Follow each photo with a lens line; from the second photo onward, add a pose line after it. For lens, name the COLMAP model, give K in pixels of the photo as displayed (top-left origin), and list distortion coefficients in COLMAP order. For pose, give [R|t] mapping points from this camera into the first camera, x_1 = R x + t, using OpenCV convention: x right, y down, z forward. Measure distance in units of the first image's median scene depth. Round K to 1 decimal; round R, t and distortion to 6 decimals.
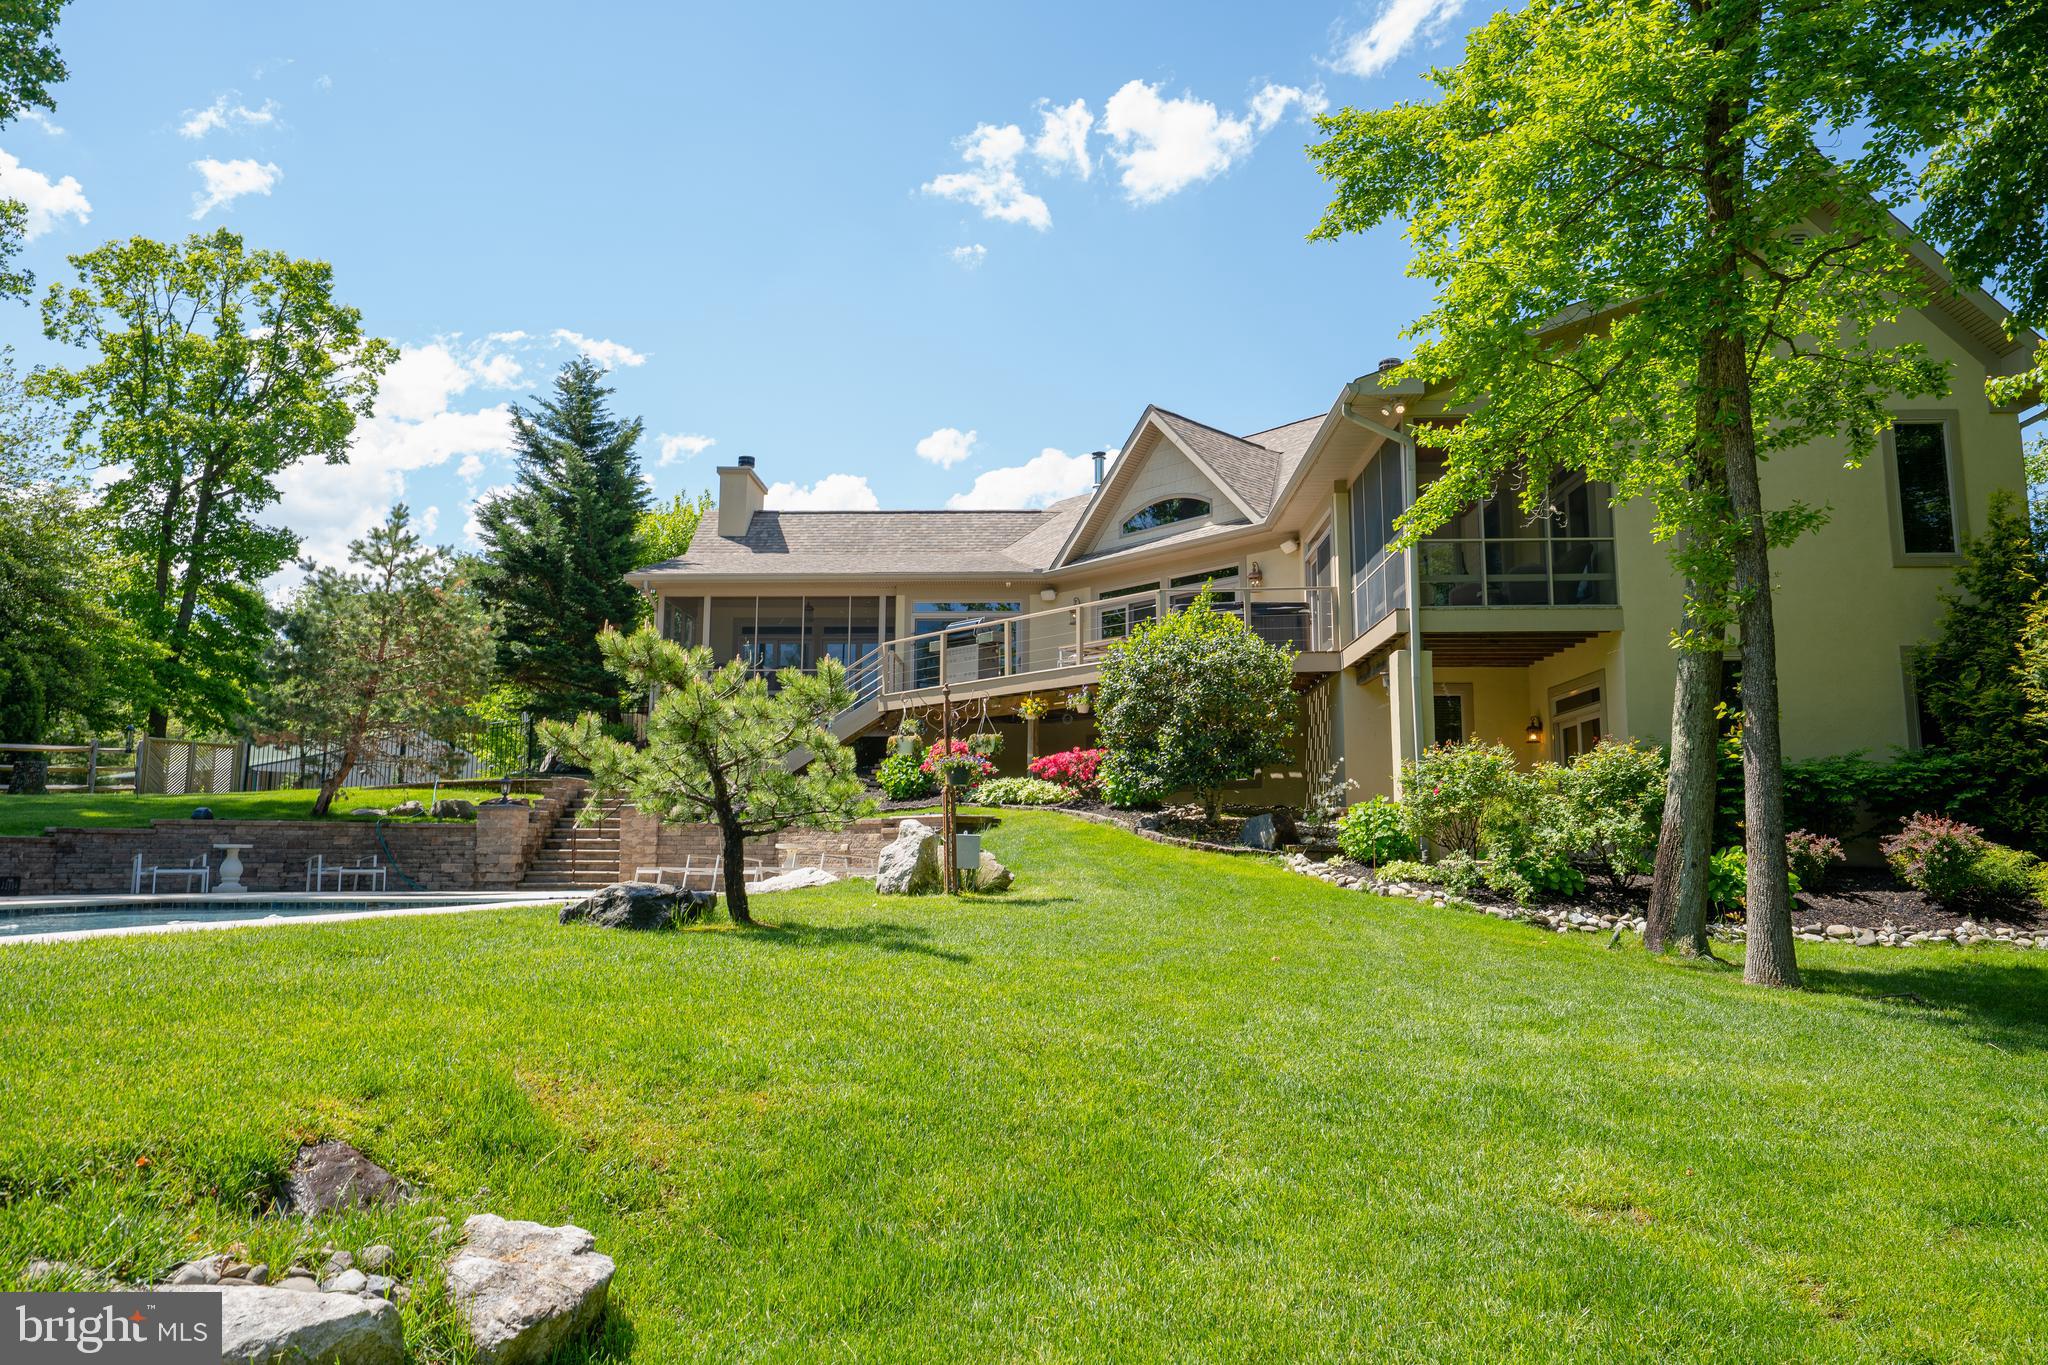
lens RADIAL K [[1346.9, 0, 1021.4], [0, 1346.9, 666.1], [0, 0, 1]] dist [0.031502, 0.000749]
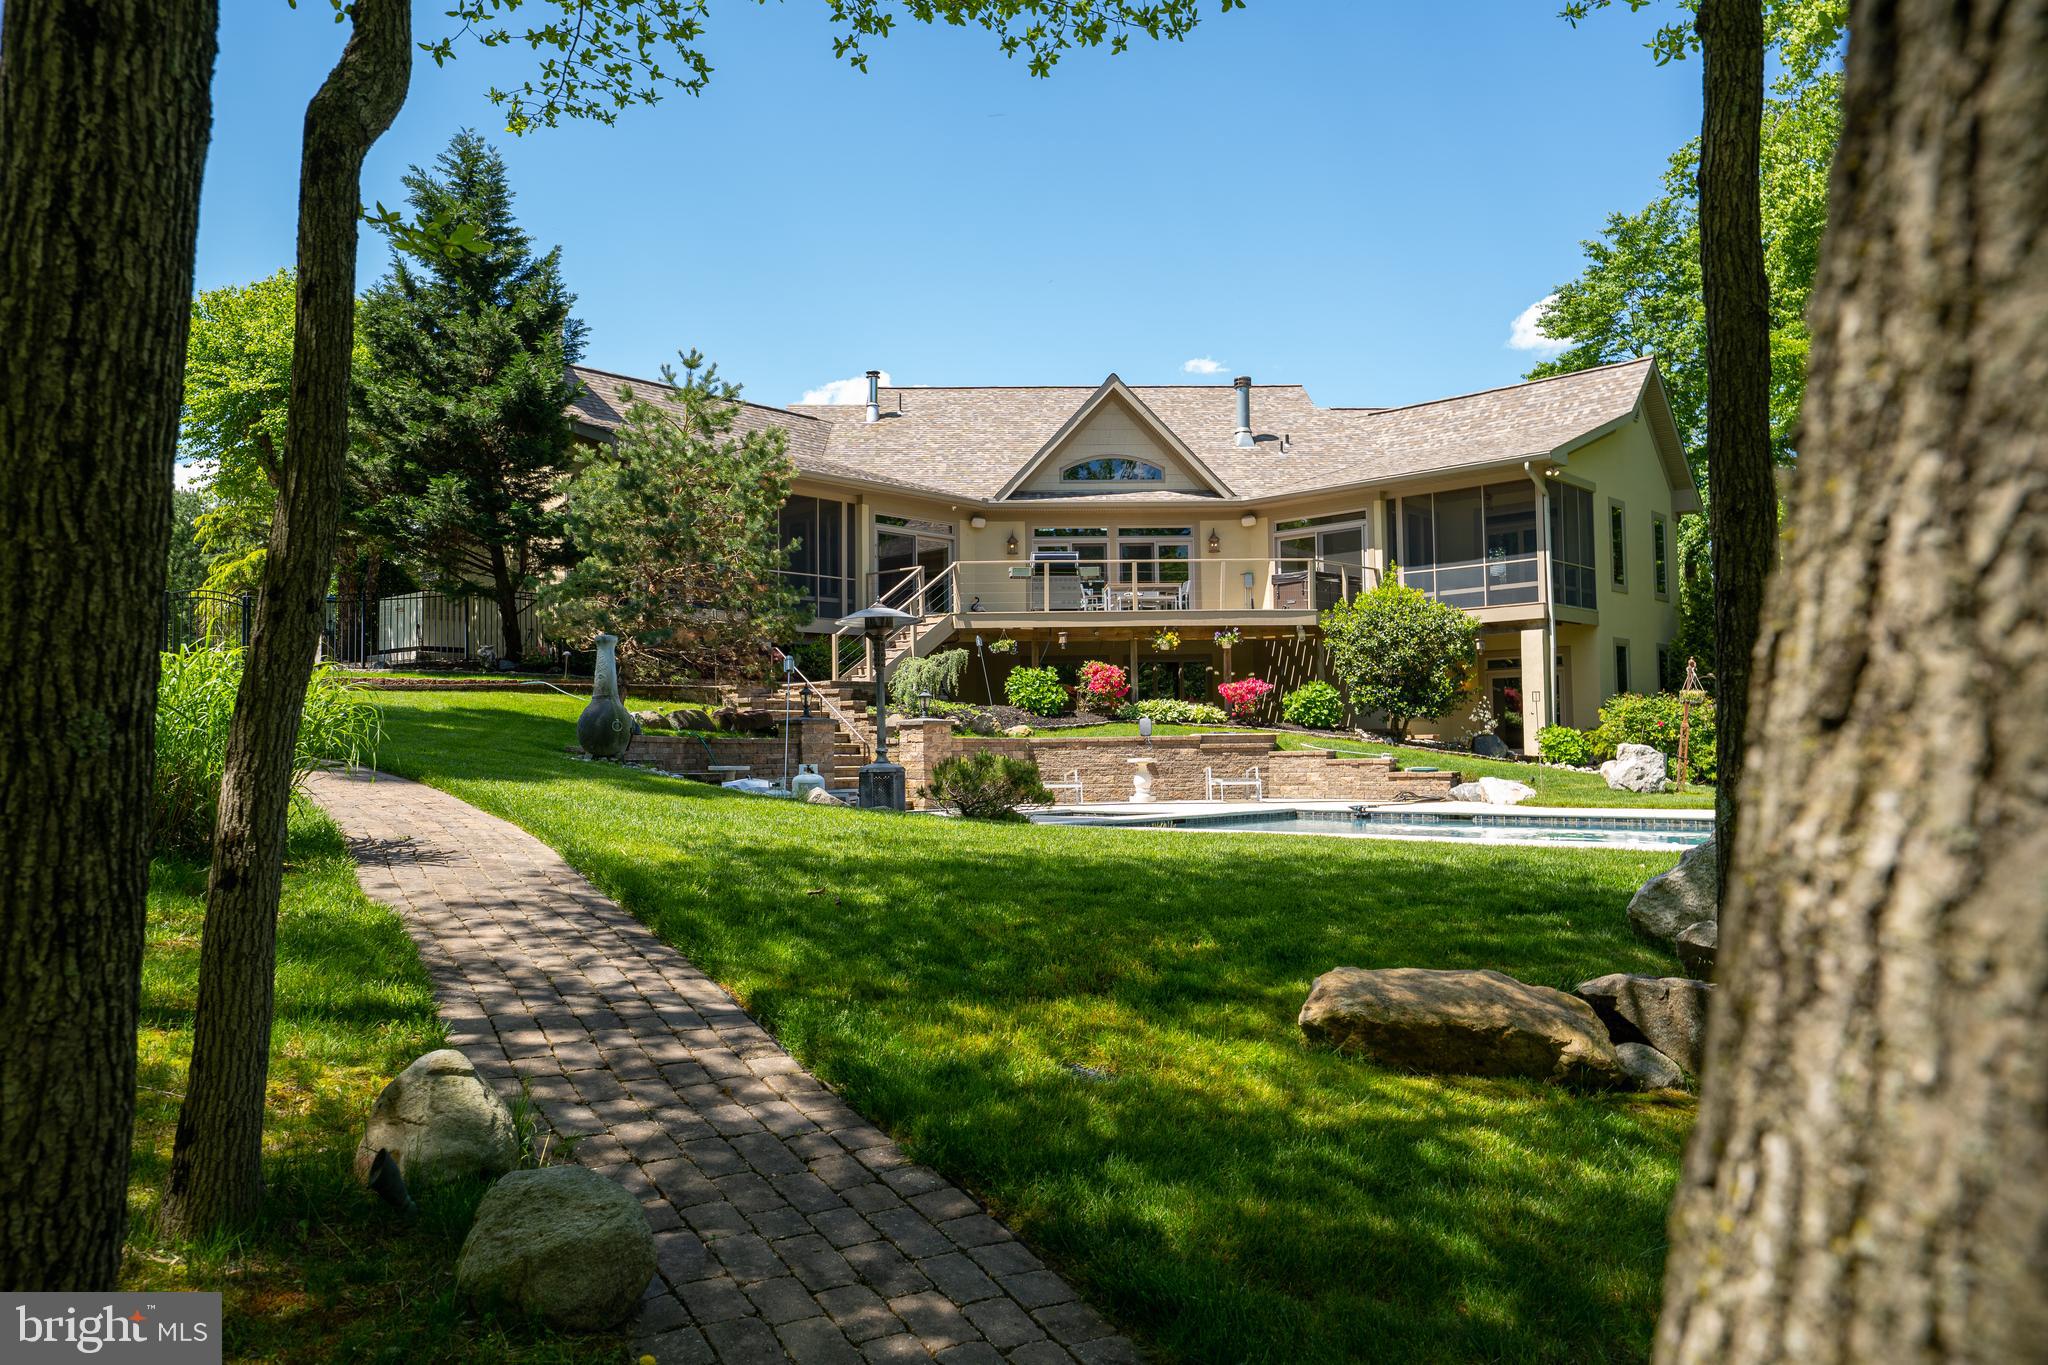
lens RADIAL K [[1407.2, 0, 1024.0], [0, 1407.2, 682.5], [0, 0, 1]] dist [0.027128, 0.000272]
pose [[0.658519, 0.027146, 0.752075, -1.679573], [-0.094967, 0.994358, 0.047262, 0.035996], [-0.746548, -0.102545, 0.657381, 0.476474]]
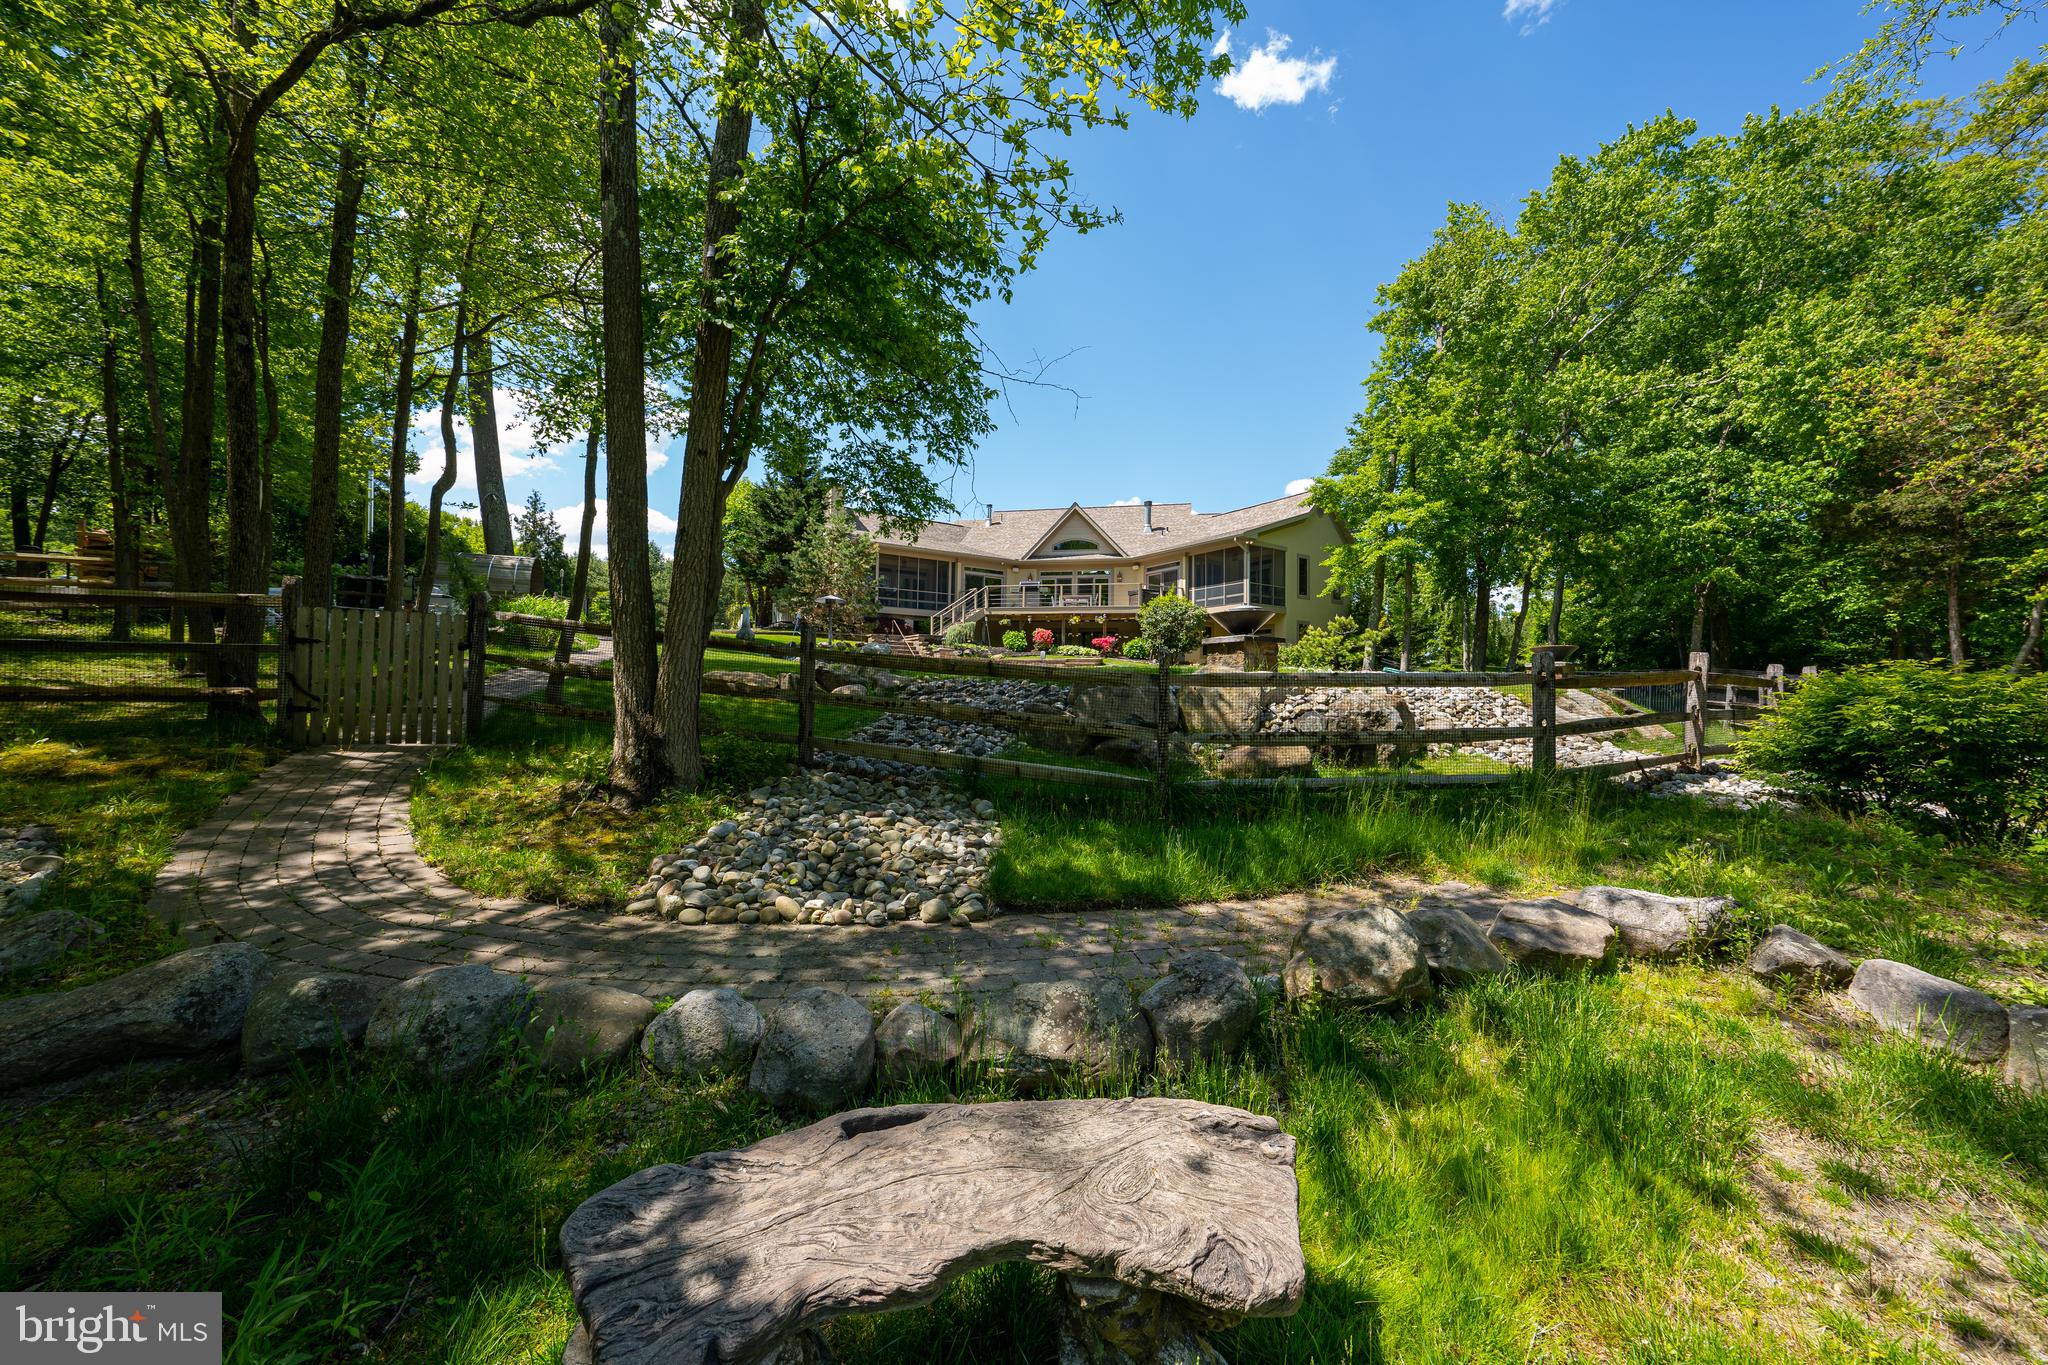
lens RADIAL K [[715.1, 0, 1026.9], [0, 715.1, 671.9], [0, 0, 1]] dist [-0.019838, -0.000035]
pose [[0.820015, 0.025403, 0.571778, -1.484311], [-0.095134, 0.991167, 0.092401, 0.019582], [-0.564380, -0.130166, 0.815188, -0.200202]]
